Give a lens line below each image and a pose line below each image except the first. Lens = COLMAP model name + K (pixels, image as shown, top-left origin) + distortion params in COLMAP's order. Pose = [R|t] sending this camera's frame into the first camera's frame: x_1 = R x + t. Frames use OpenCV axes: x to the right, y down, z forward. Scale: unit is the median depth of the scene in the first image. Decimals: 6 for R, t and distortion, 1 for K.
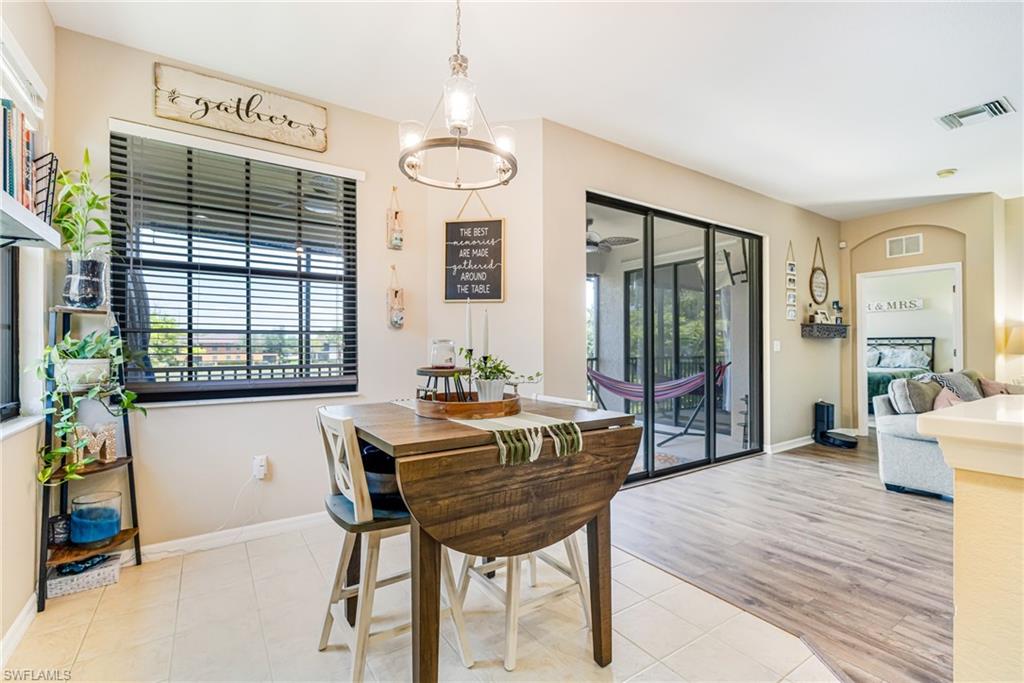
lens RADIAL K [[445.9, 0, 512.5], [0, 445.9, 342.9], [0, 0, 1]] dist [0.000377, -0.000233]
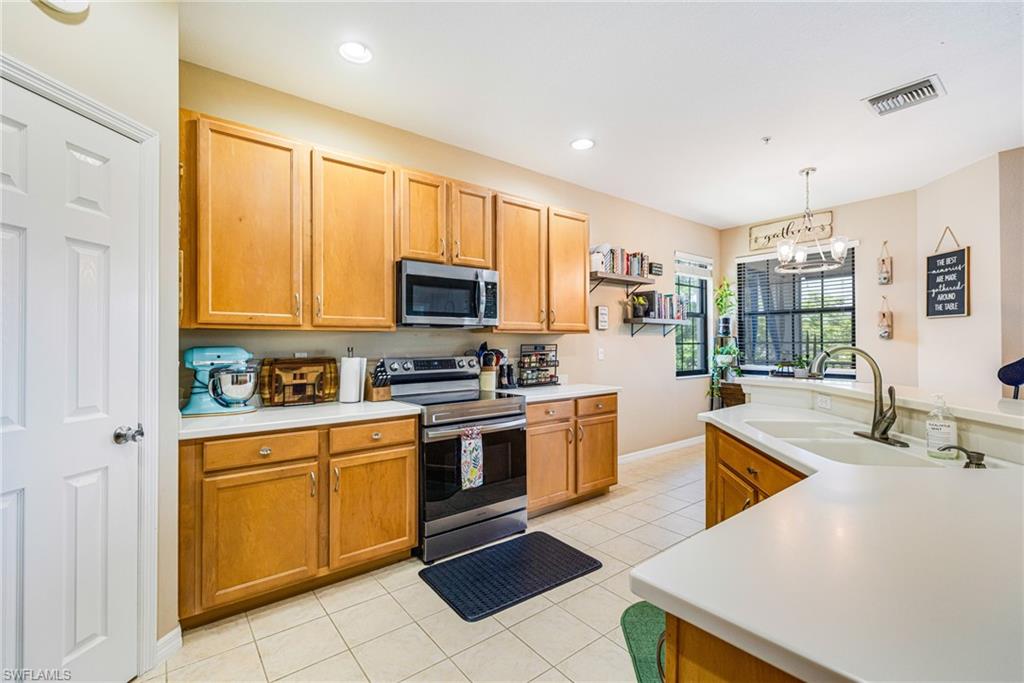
lens RADIAL K [[445.9, 0, 512.5], [0, 445.9, 342.9], [0, 0, 1]] dist [0.000377, -0.000233]
pose [[0.088238, -0.004456, -0.996089, 1.060136], [0.009370, 0.999949, -0.003643, -0.025698], [0.996055, -0.009011, 0.088275, -0.333644]]
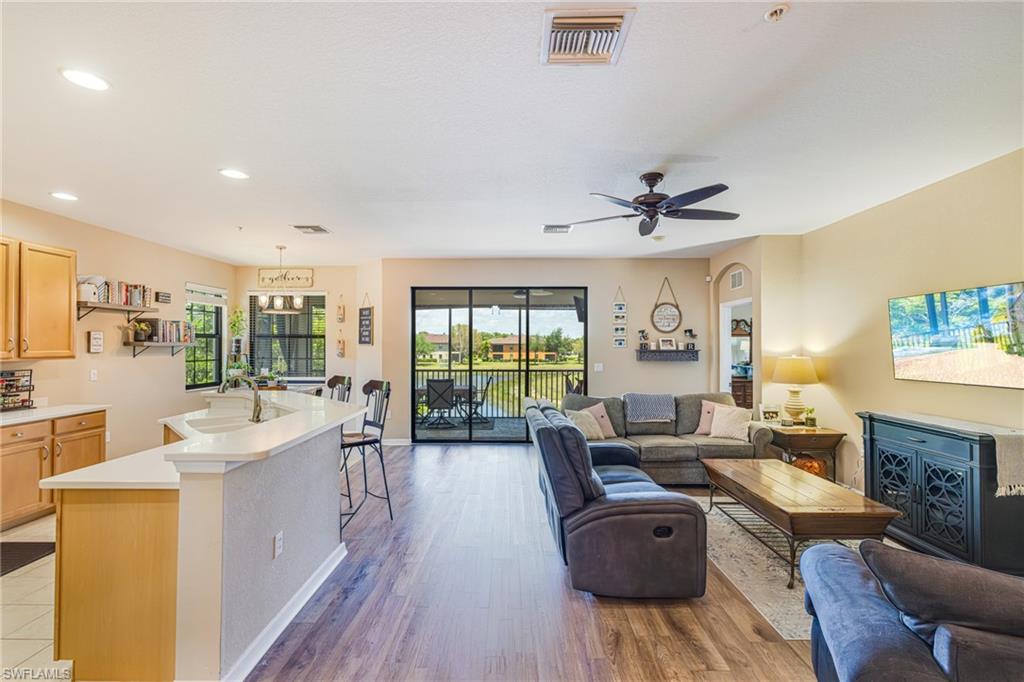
lens RADIAL K [[445.9, 0, 512.5], [0, 445.9, 342.4], [0, 0, 1]] dist [0.000377, -0.000233]
pose [[0.831330, -0.004999, -0.555757, 1.707360], [0.002815, 0.999985, -0.004785, -0.093002], [0.555772, 0.002413, 0.831331, -0.401642]]
